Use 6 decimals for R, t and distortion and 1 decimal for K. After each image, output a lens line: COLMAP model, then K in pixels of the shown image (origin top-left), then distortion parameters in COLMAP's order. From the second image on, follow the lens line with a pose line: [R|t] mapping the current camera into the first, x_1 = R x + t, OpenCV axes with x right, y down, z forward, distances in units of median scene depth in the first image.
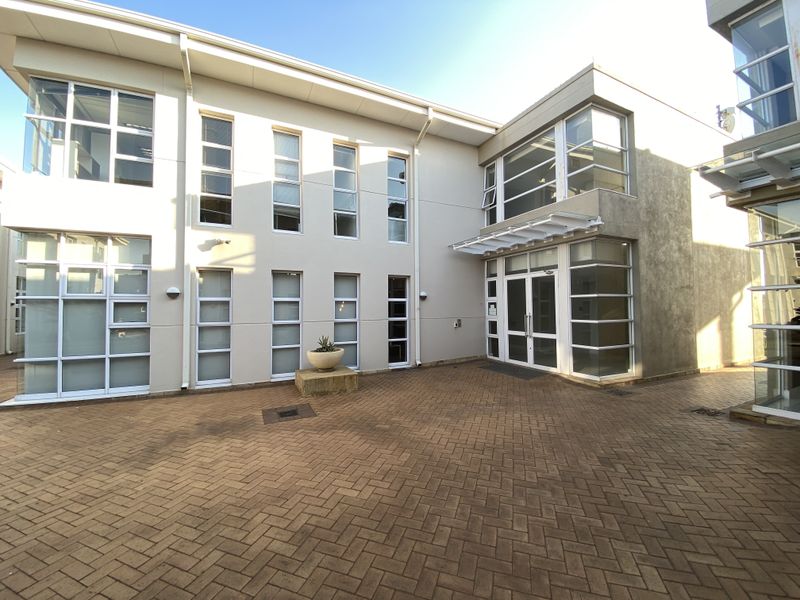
lens RADIAL K [[327.8, 0, 401.1], [0, 327.8, 297.8], [0, 0, 1]] dist [0.002462, -0.000544]
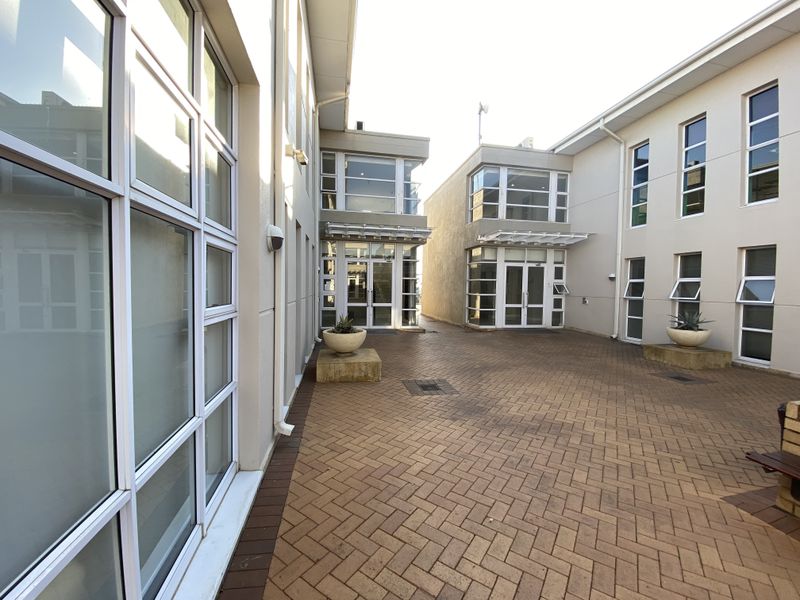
lens RADIAL K [[327.8, 0, 398.0], [0, 327.8, 296.2], [0, 0, 1]] dist [0.002462, -0.000544]
pose [[0.268164, -0.019711, 0.963172, -1.601678], [-0.022631, 0.999386, 0.026753, 0.079024], [-0.963108, -0.028972, 0.267553, 1.052504]]
